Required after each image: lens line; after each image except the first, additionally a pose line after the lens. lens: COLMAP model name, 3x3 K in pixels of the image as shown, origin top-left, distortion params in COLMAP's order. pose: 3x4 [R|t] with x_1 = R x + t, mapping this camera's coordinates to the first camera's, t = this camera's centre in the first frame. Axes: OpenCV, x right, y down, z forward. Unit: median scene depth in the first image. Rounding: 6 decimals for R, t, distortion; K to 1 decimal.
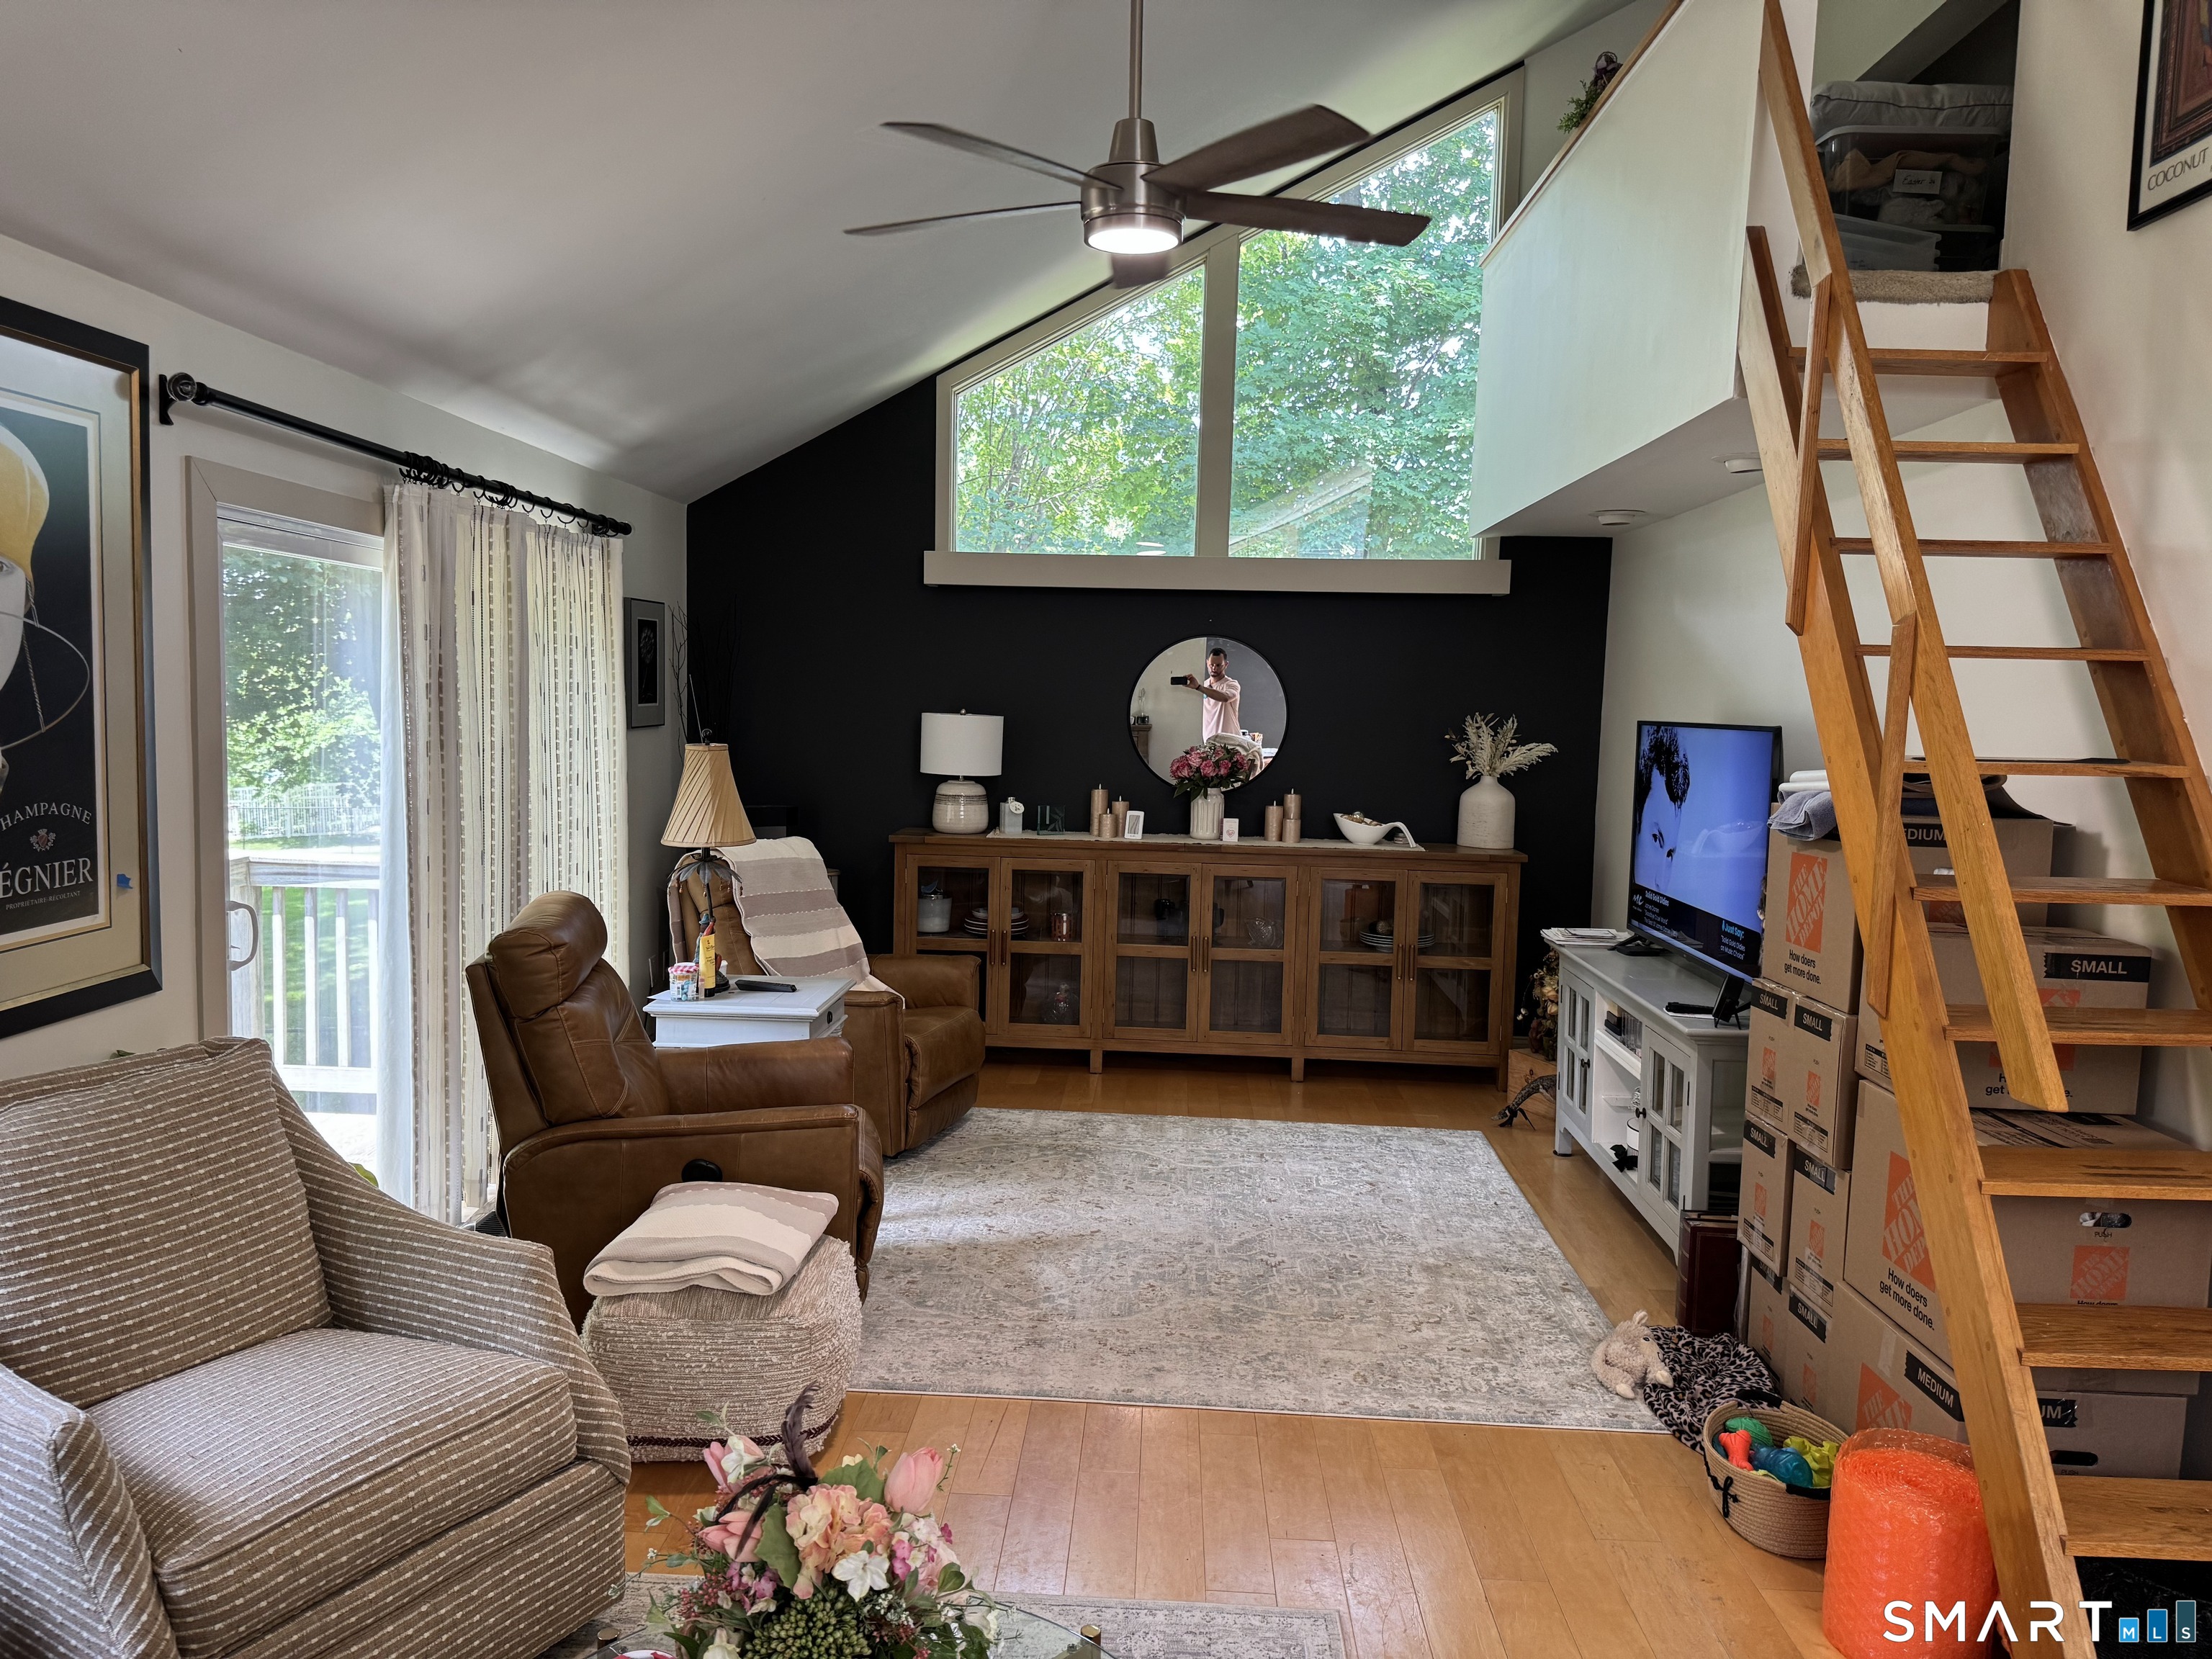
lens RADIAL K [[1513.9, 0, 1097.3], [0, 1513.9, 821.1], [0, 0, 1]] dist [0.098052, -0.119944]
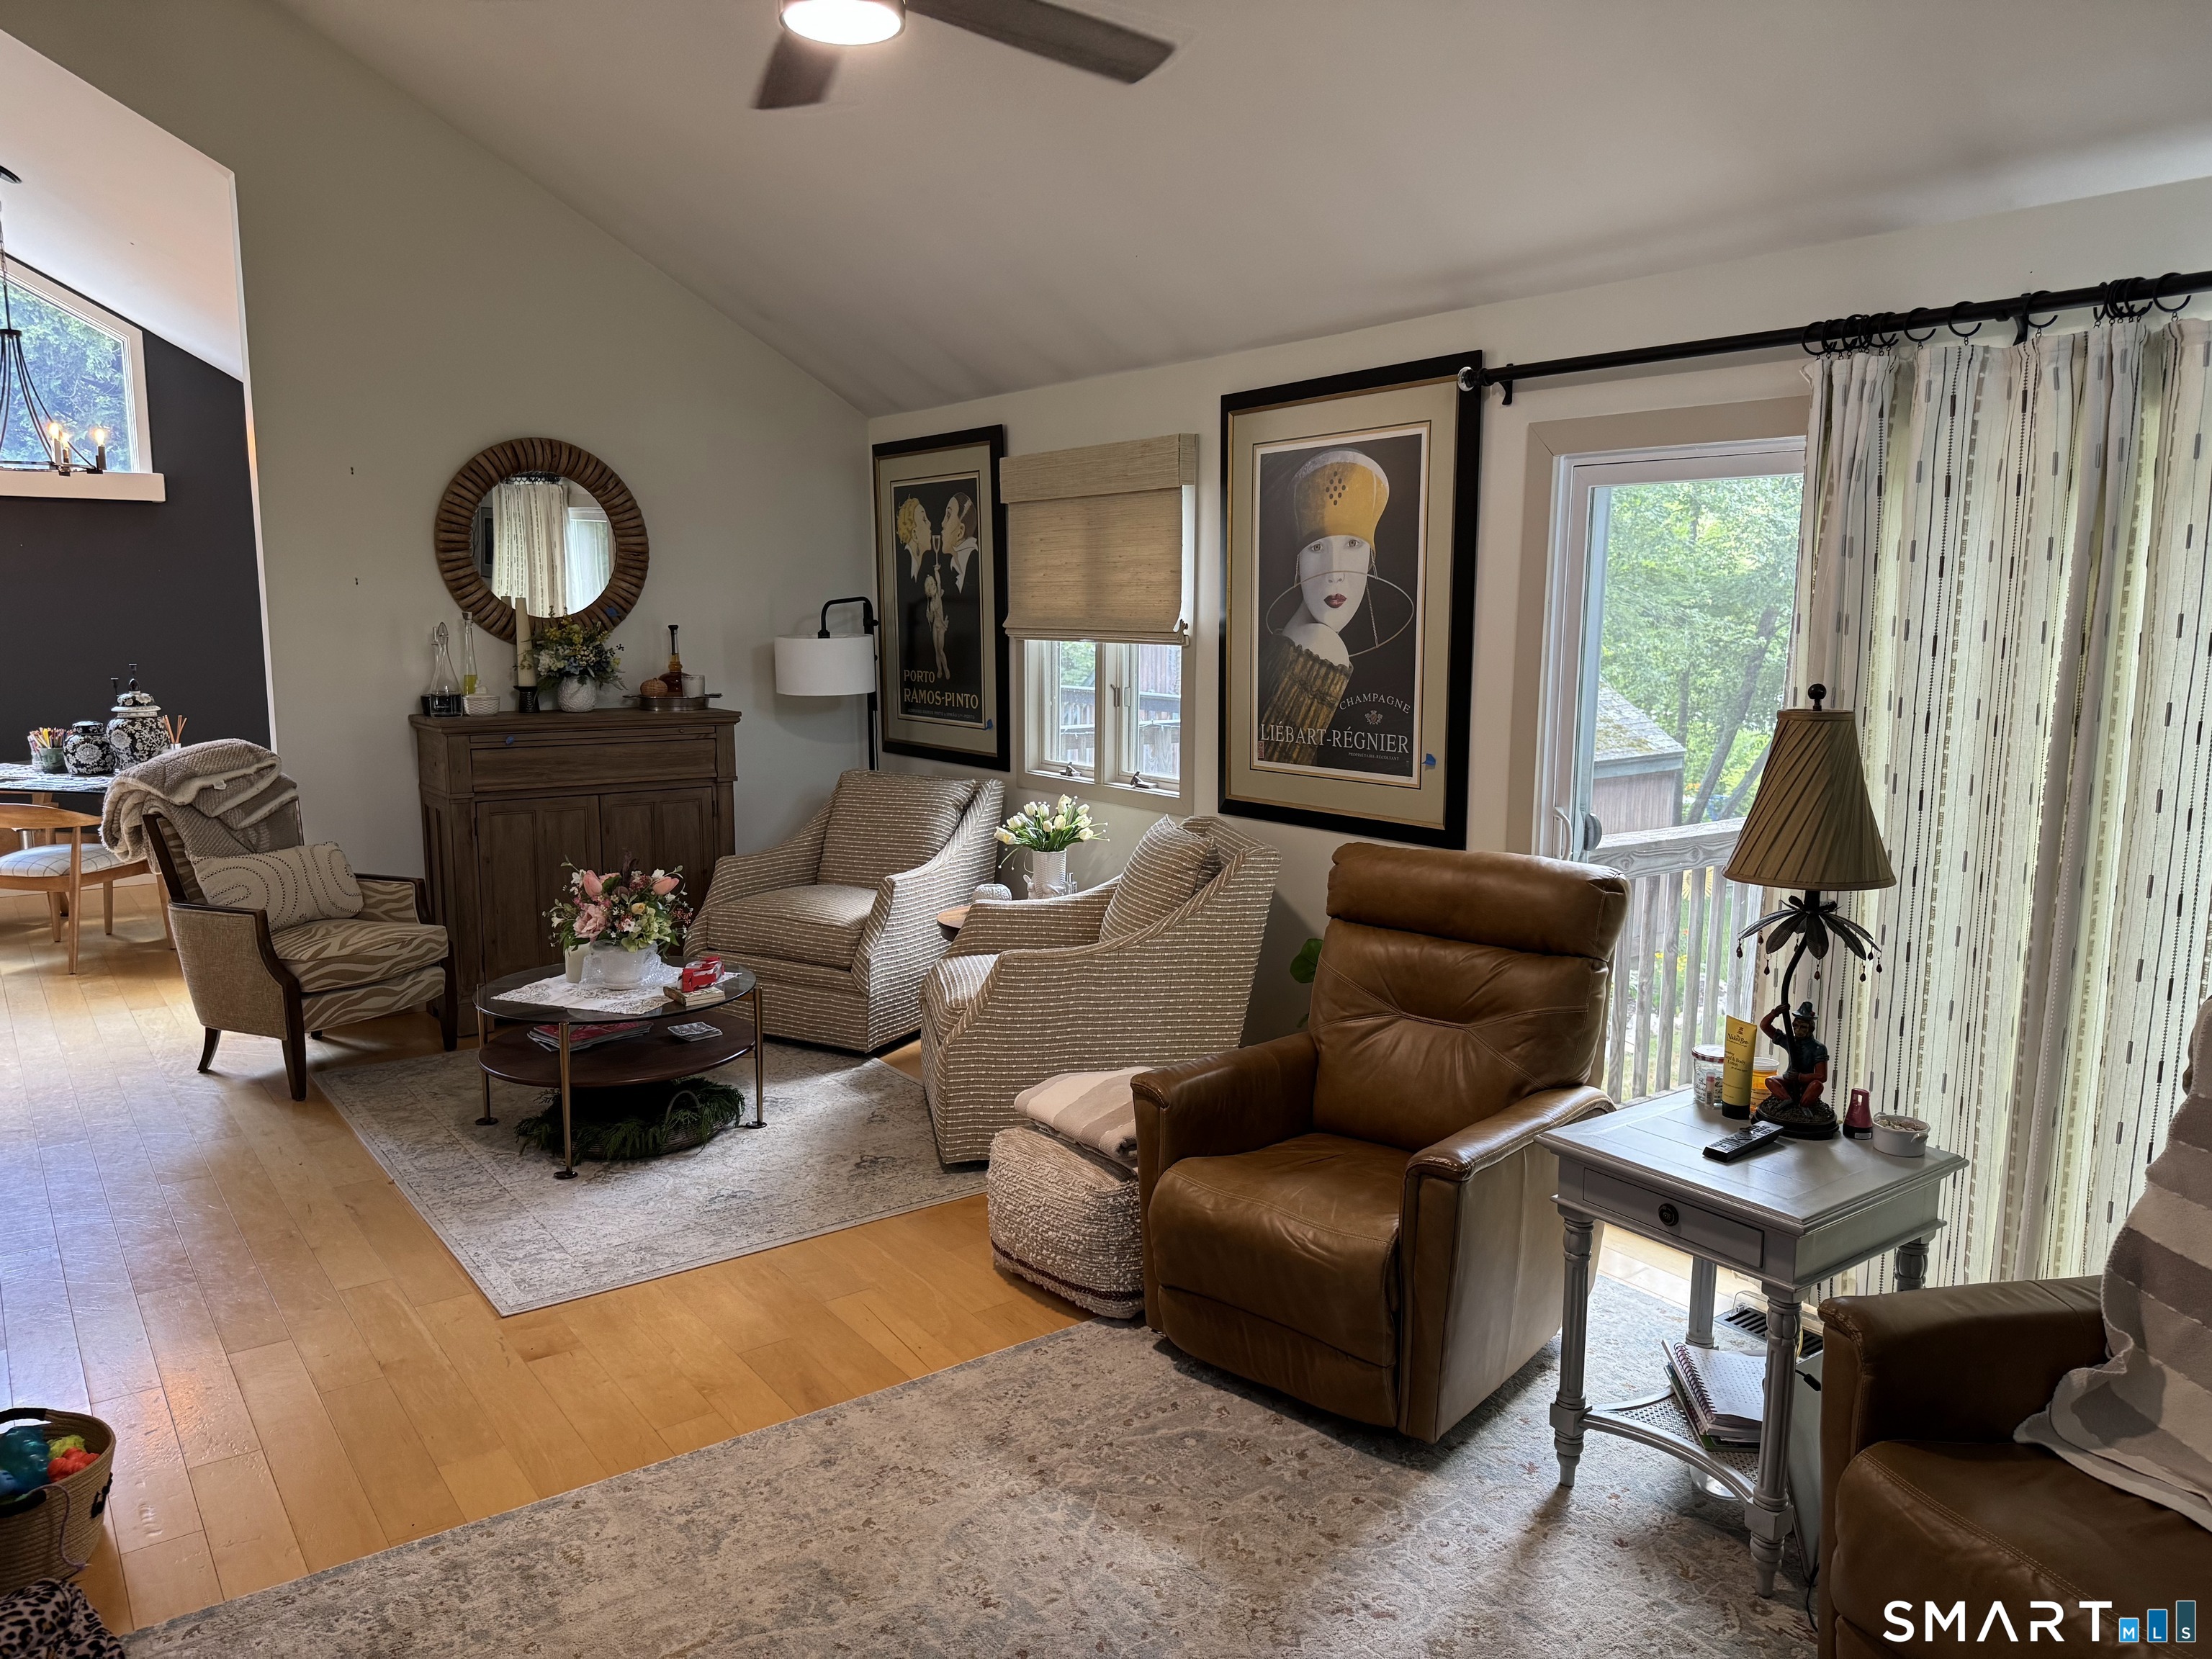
lens RADIAL K [[1513.9, 0, 1097.3], [0, 1513.9, 821.1], [0, 0, 1]] dist [0.098052, -0.119944]
pose [[-0.769237, 0.076646, -0.634350, 0.445977], [-0.066069, 0.977917, 0.198277, -0.149500], [0.635539, 0.194433, -0.747186, 1.739959]]
